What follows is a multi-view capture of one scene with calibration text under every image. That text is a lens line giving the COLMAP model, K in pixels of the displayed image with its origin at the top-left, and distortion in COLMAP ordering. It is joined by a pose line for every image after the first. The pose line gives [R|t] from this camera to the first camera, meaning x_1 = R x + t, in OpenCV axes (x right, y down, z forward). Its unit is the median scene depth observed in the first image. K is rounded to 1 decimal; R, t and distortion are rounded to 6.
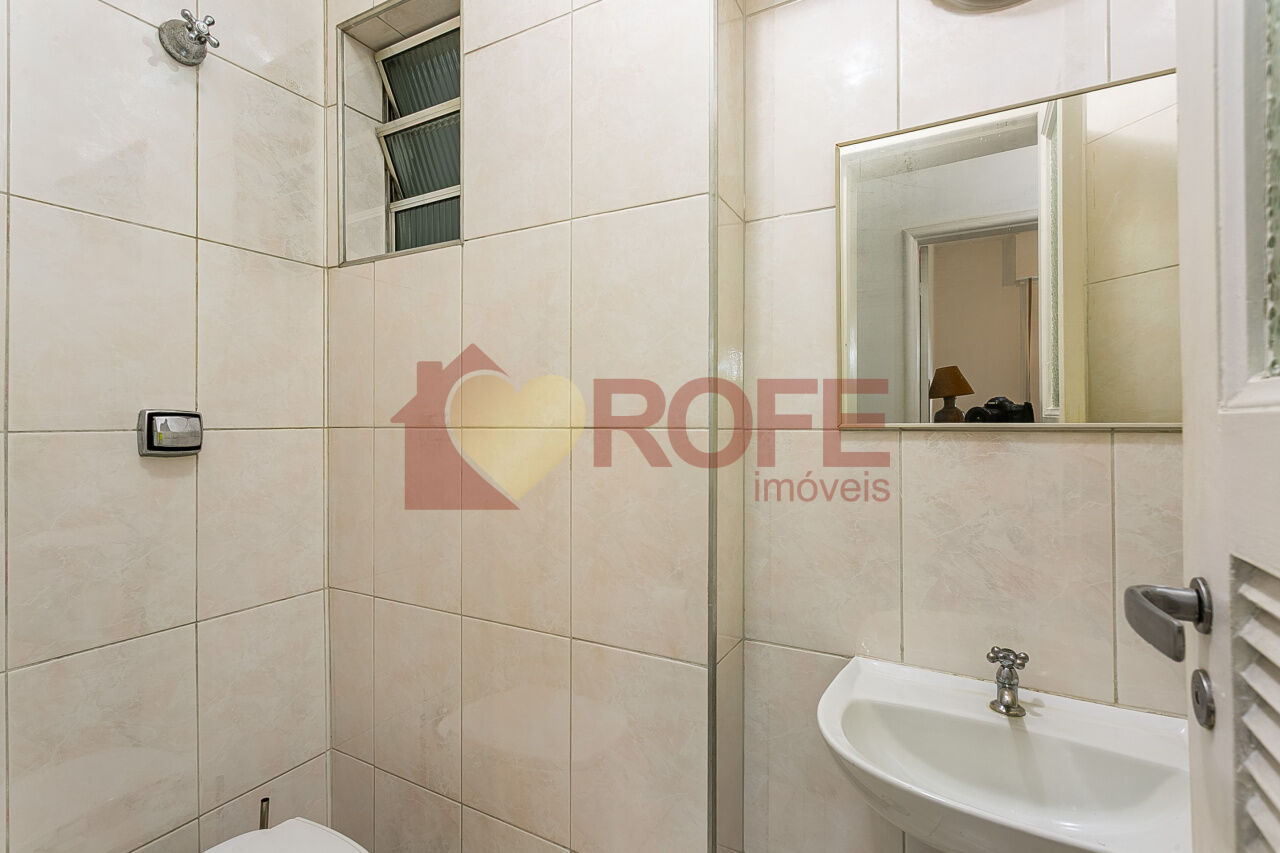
lens RADIAL K [[612.5, 0, 642.6], [0, 612.5, 422.3], [0, 0, 1]] dist [0.002394, 0.000317]
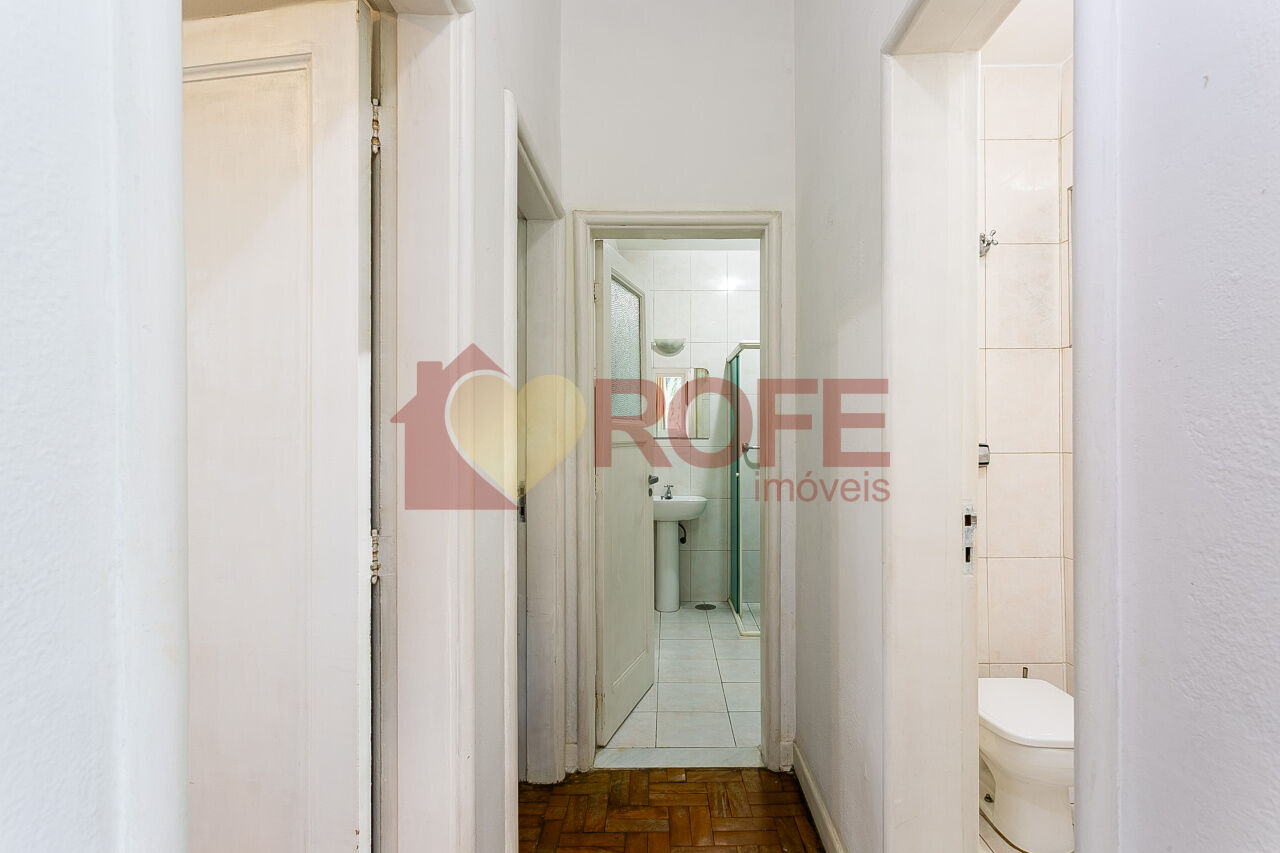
lens RADIAL K [[612.5, 0, 648.4], [0, 612.5, 431.6], [0, 0, 1]] dist [0.002394, 0.000317]
pose [[0.478984, -0.004981, -0.877810, 0.345699], [0.002673, 0.999988, -0.004215, -0.041244], [0.877820, -0.000327, 0.478991, -0.661367]]
